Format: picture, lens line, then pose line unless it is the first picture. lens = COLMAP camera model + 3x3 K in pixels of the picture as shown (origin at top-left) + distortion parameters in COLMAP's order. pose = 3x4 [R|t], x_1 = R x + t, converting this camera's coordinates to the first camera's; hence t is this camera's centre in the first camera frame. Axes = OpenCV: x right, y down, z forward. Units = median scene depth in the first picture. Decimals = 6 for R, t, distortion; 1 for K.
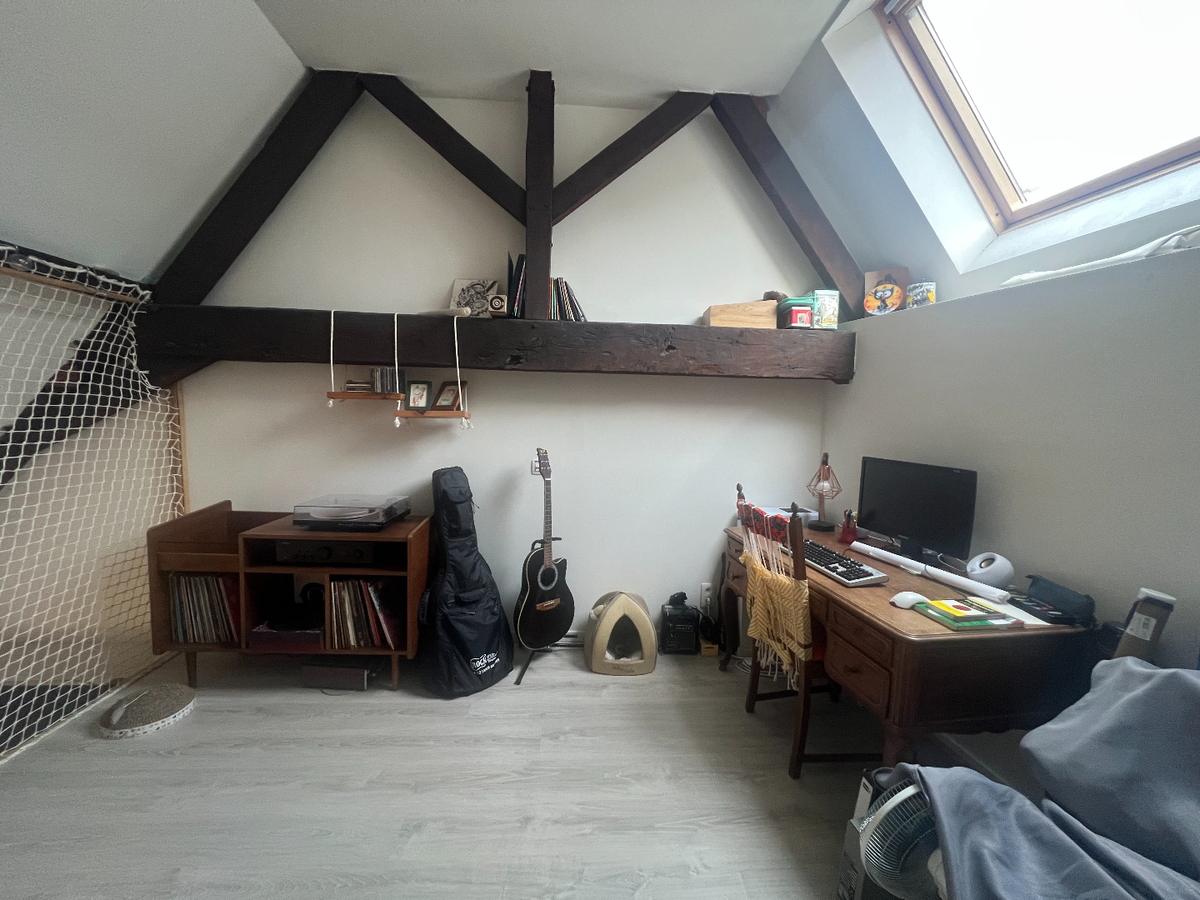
lens RADIAL K [[478.7, 0, 607.4], [0, 478.7, 451.5], [0, 0, 1]] dist [-0.001432, 0.000688]
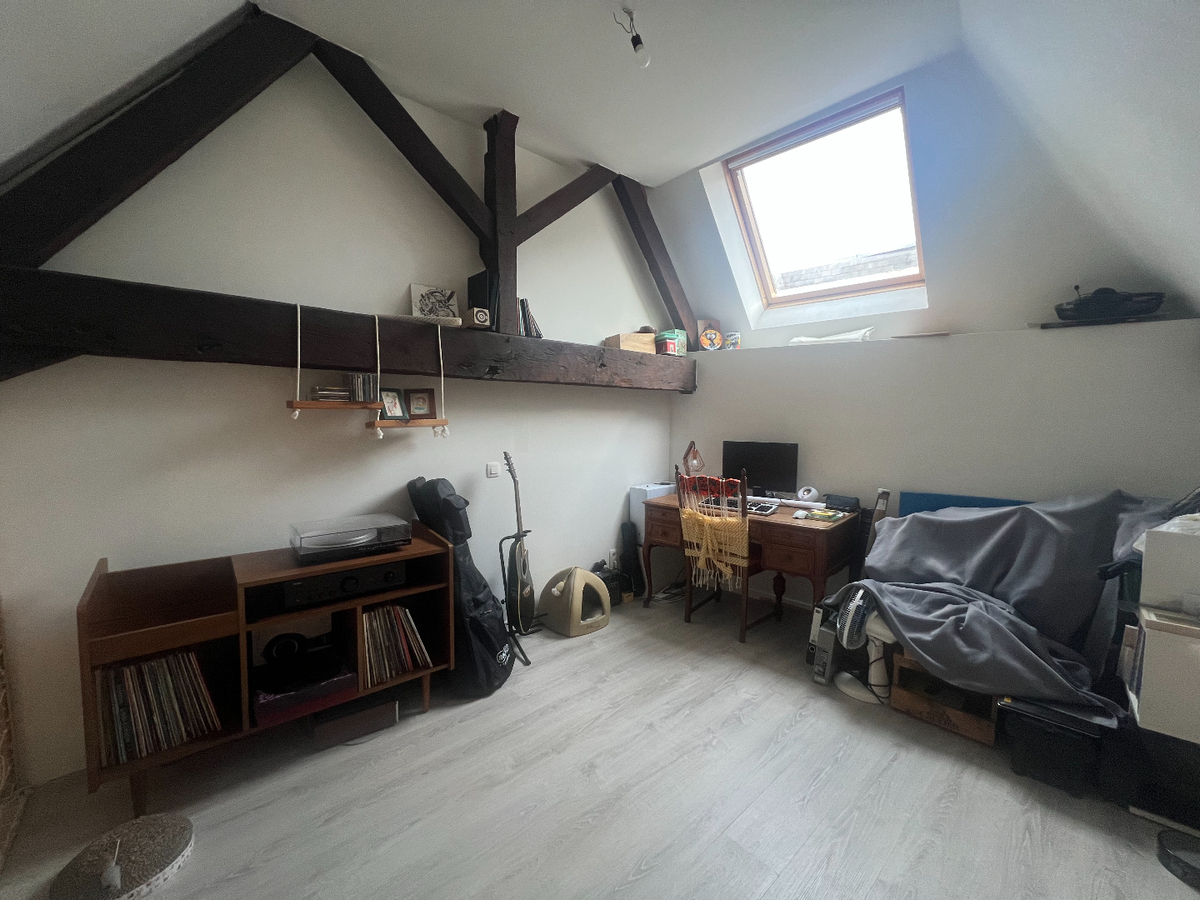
lens RADIAL K [[478.7, 0, 600.1], [0, 478.7, 449.5], [0, 0, 1]] dist [-0.001432, 0.000688]
pose [[0.784371, -0.066201, 0.616750, -0.695058], [0.071537, 0.997308, 0.016070, -0.014744], [-0.616153, 0.031516, 0.786995, 0.013842]]
